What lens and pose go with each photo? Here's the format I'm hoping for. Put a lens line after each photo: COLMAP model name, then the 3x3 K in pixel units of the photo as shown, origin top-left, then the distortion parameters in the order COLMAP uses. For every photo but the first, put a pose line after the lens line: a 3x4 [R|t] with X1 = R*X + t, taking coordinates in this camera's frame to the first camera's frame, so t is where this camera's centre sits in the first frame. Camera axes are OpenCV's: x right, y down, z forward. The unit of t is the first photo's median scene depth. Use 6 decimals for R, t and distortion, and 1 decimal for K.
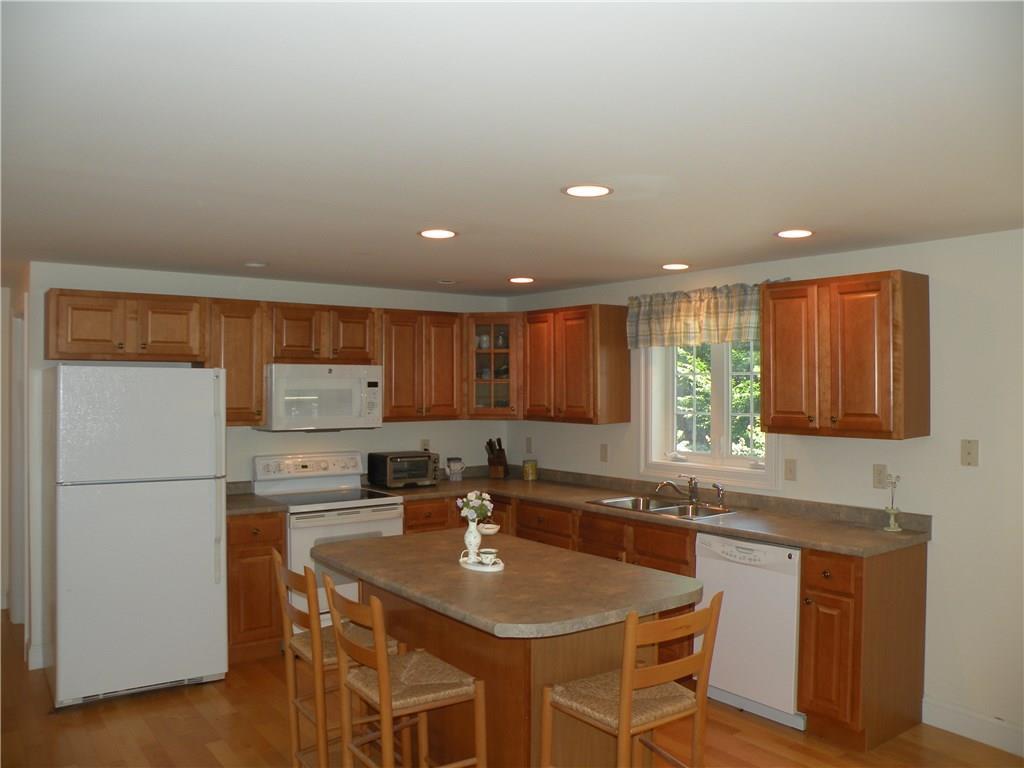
lens RADIAL K [[820.1, 0, 512.0], [0, 820.1, 384.0], [0, 0, 1]] dist [-0.162166, 0.128889]
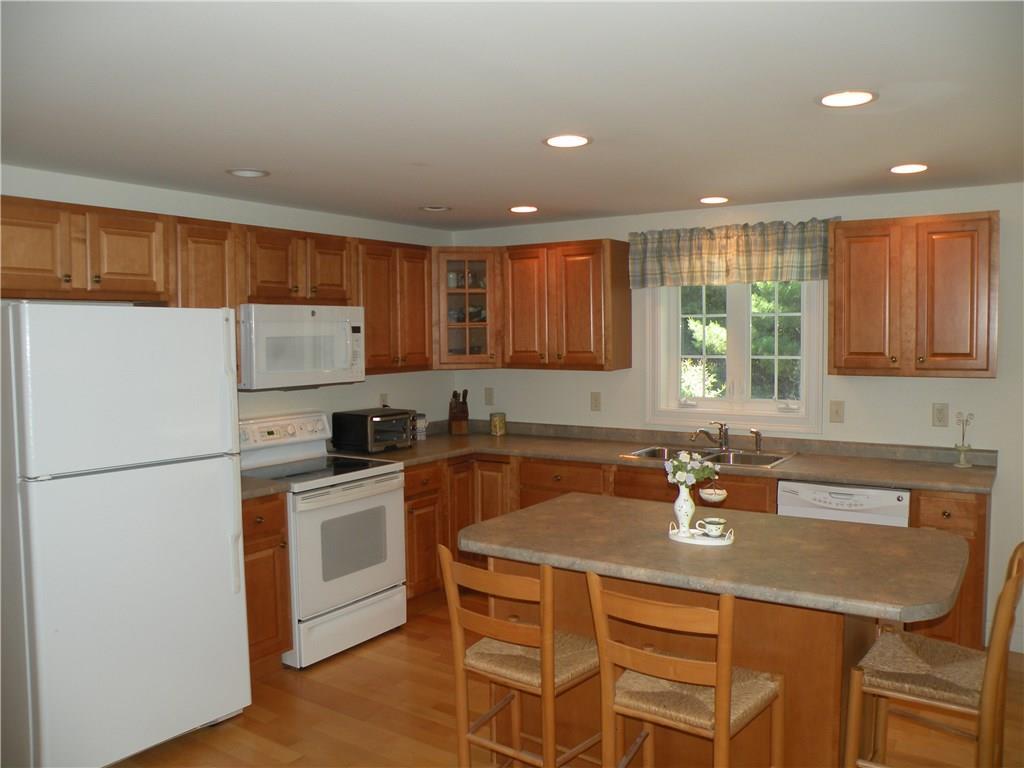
lens RADIAL K [[820.1, 0, 512.0], [0, 820.1, 384.0], [0, 0, 1]] dist [-0.162166, 0.128889]
pose [[0.944875, -0.030272, 0.326030, -0.300298], [0.010119, 0.997941, 0.063333, 0.004977], [-0.327276, -0.056542, 0.943236, 0.172616]]
